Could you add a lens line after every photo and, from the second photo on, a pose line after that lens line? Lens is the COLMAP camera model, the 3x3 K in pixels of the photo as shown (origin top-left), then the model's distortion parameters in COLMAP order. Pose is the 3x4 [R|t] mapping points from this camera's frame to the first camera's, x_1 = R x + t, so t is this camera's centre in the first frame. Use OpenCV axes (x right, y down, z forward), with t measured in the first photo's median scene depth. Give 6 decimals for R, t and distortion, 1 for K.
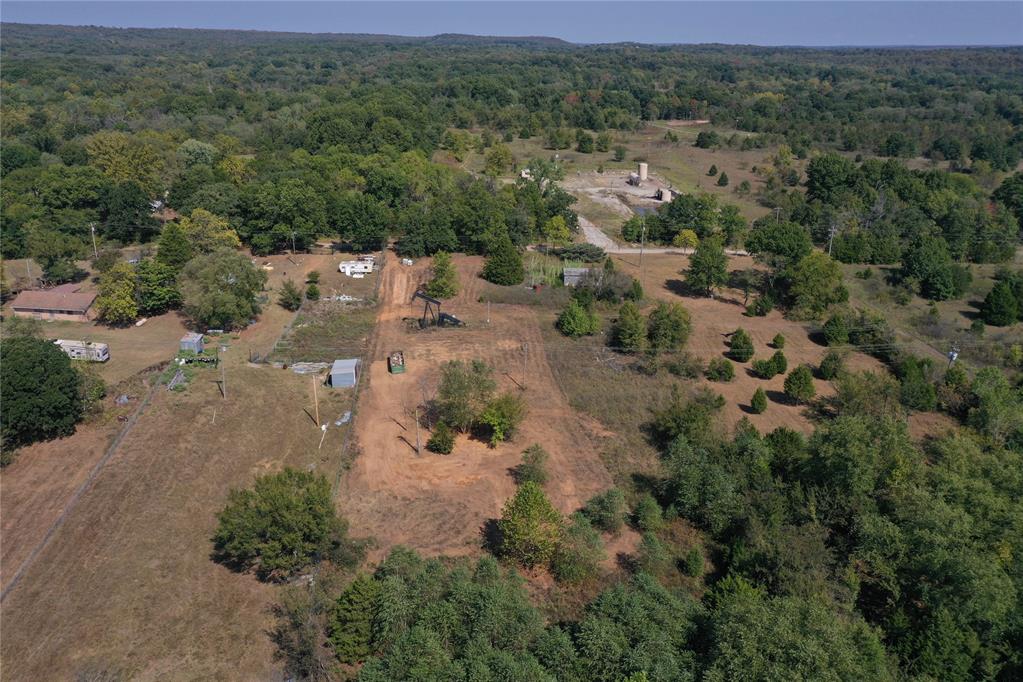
lens RADIAL K [[811.6, 0, 513.2], [0, 811.6, 340.1], [0, 0, 1]] dist [0.008449, 0.003017]
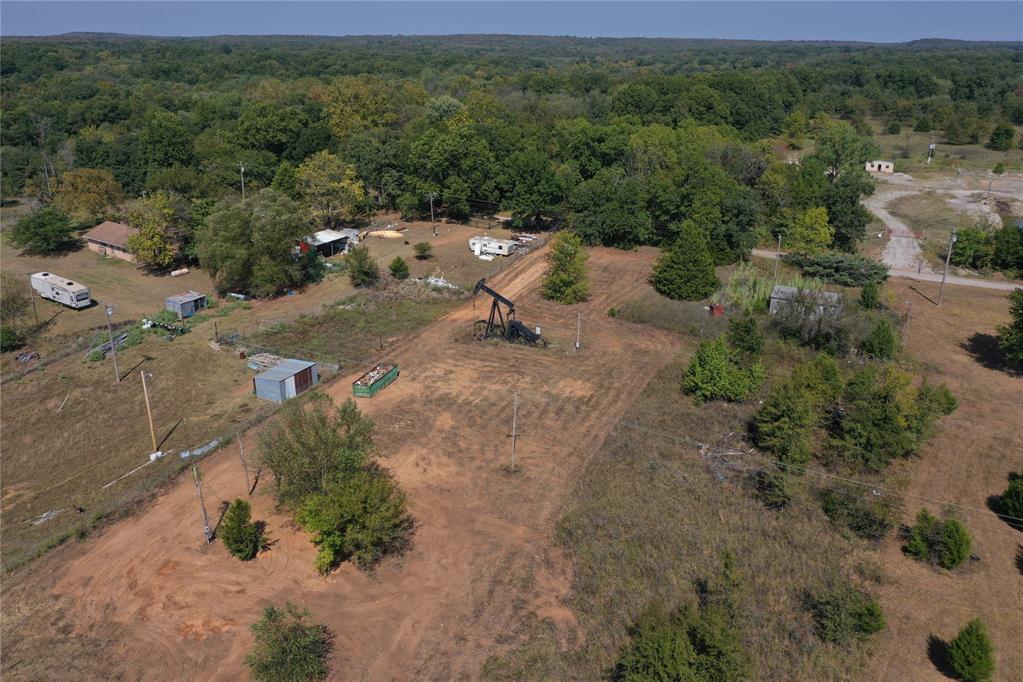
lens RADIAL K [[811.6, 0, 508.9], [0, 811.6, 340.9], [0, 0, 1]] dist [0.008449, 0.003017]
pose [[0.857083, 0.169221, -0.486592, 0.178521], [-0.176527, 0.983801, 0.031200, -0.029128], [0.483990, 0.059156, 0.873072, 0.349312]]
